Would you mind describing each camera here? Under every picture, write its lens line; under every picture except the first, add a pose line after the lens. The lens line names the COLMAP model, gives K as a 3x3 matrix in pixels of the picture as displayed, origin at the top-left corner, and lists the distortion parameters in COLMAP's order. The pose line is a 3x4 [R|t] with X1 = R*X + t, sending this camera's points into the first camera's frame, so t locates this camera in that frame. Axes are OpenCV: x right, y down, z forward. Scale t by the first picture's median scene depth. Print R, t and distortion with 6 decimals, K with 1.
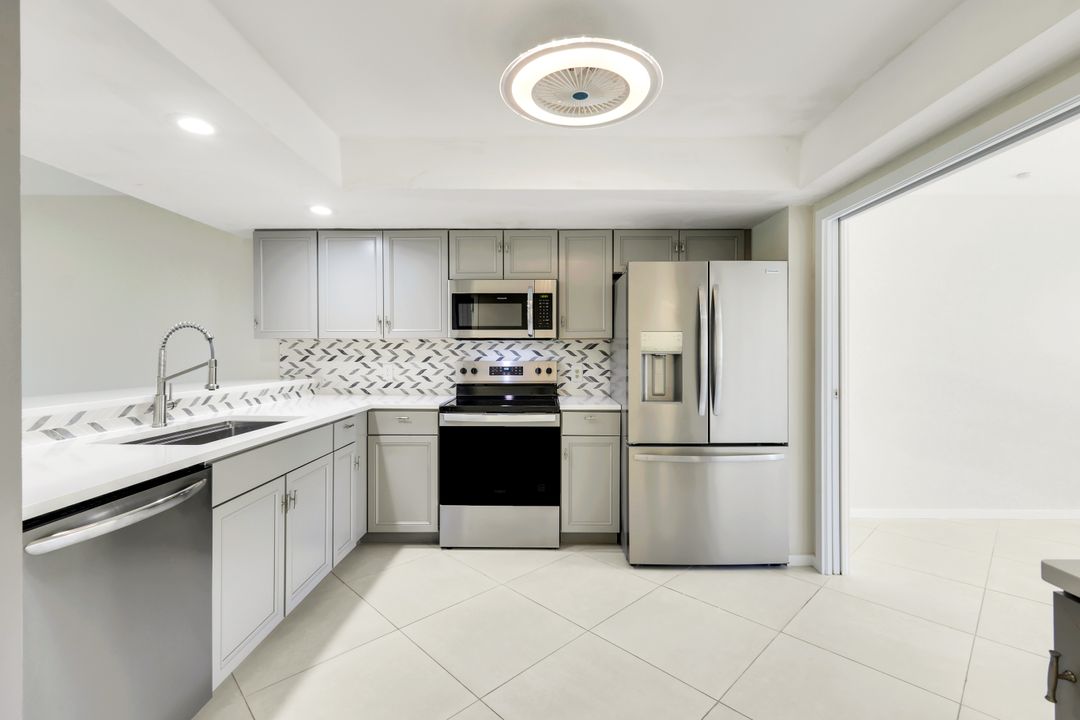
lens RADIAL K [[477.6, 0, 540.6], [0, 477.6, 355.6], [0, 0, 1]] dist [0.000524, -0.000091]
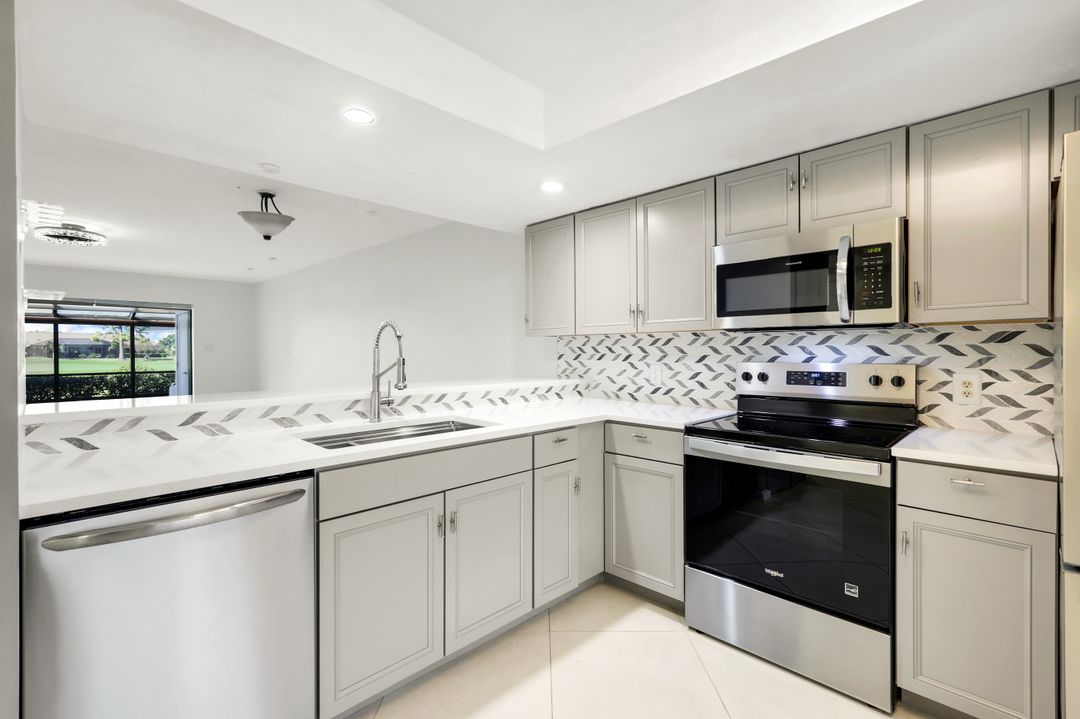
lens RADIAL K [[490.6, 0, 538.0], [0, 490.6, 353.3], [0, 0, 1]] dist [0.003385, 0.000261]
pose [[0.715620, 0.001225, -0.698489, 0.125390], [-0.001003, 0.999999, 0.000727, -0.001581], [0.698489, 0.000180, 0.715621, 0.290835]]
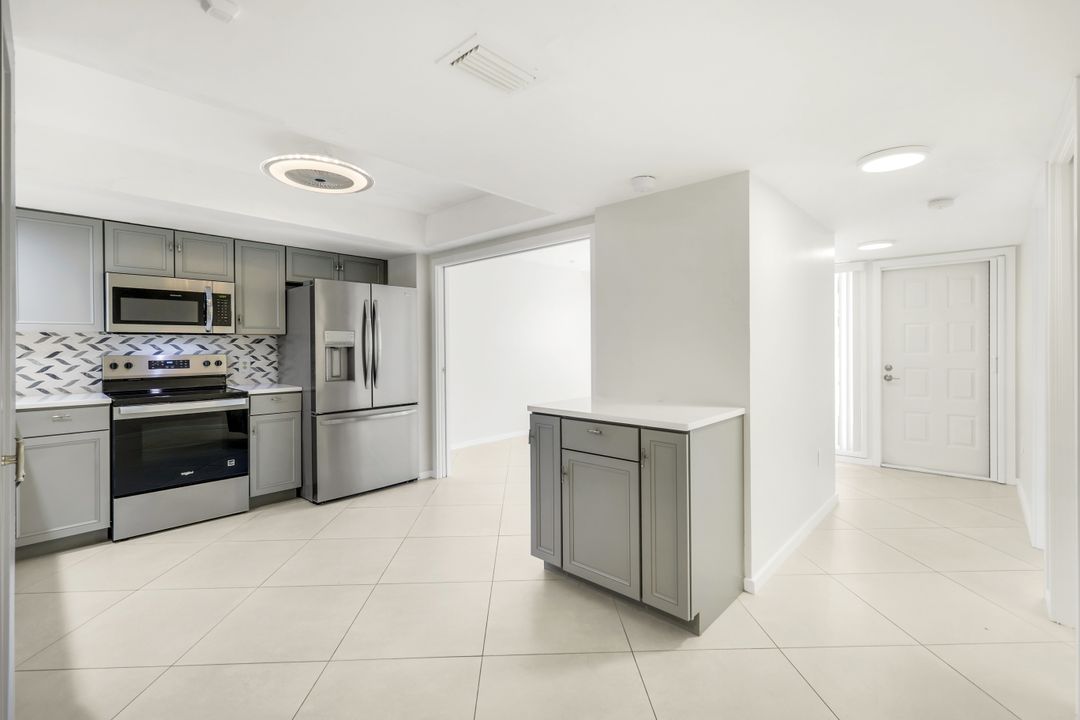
lens RADIAL K [[474.5, 0, 538.8], [0, 474.5, 348.0], [0, 0, 1]] dist [0.000673, 0.000042]
pose [[0.673585, -0.006871, 0.739078, -0.305991], [0.009276, 0.999957, 0.000842, 0.003145], [-0.739052, 0.006289, 0.673619, -0.294611]]
